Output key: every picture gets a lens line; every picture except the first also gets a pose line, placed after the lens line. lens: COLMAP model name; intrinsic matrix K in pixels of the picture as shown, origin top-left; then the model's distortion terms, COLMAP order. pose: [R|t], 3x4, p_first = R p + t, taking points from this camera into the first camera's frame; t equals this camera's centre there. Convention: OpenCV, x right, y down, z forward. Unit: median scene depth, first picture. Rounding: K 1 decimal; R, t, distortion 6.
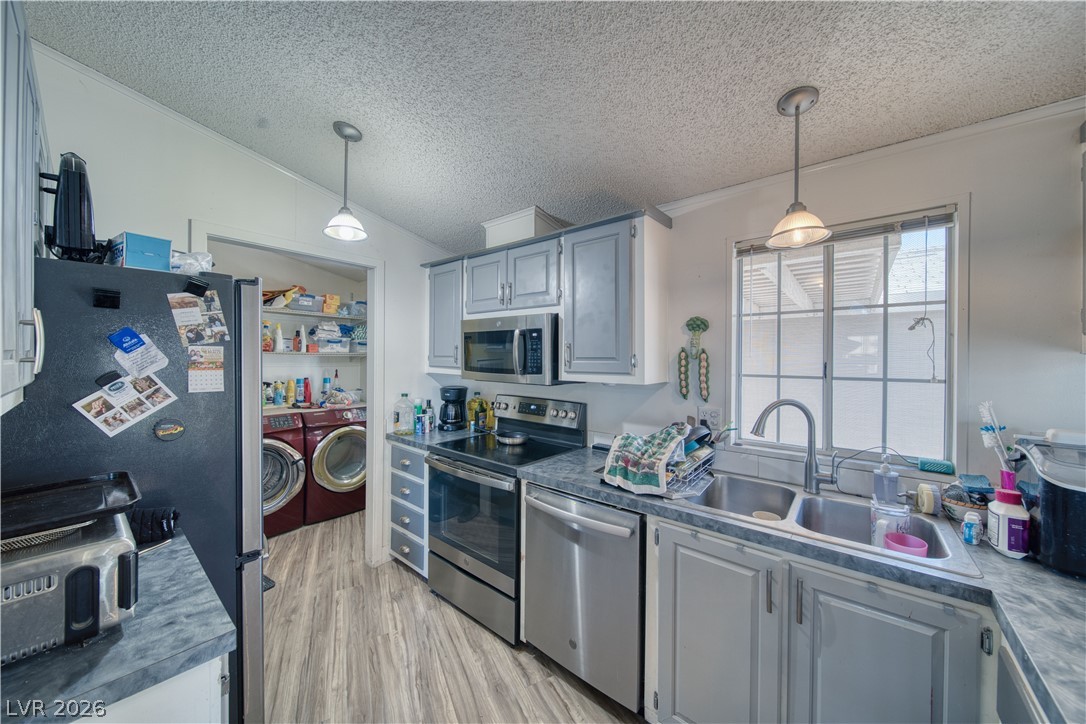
lens RADIAL K [[380.4, 0, 542.2], [0, 380.4, 359.4], [0, 0, 1]] dist [-0.001928, -0.000098]
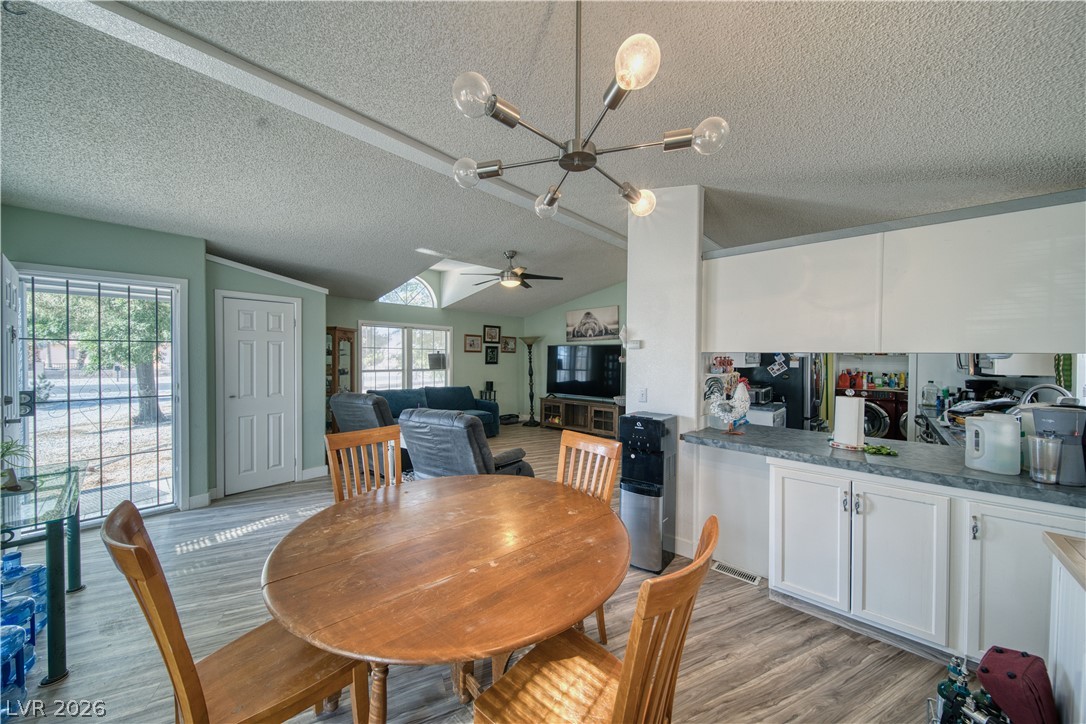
lens RADIAL K [[380.4, 0, 542.2], [0, 380.4, 359.4], [0, 0, 1]] dist [-0.001928, -0.000098]
pose [[-0.042425, 0.003411, -0.999094, 2.024552], [-0.009944, 0.999943, 0.003836, 0.014338], [0.999050, 0.010098, -0.042389, -0.886431]]
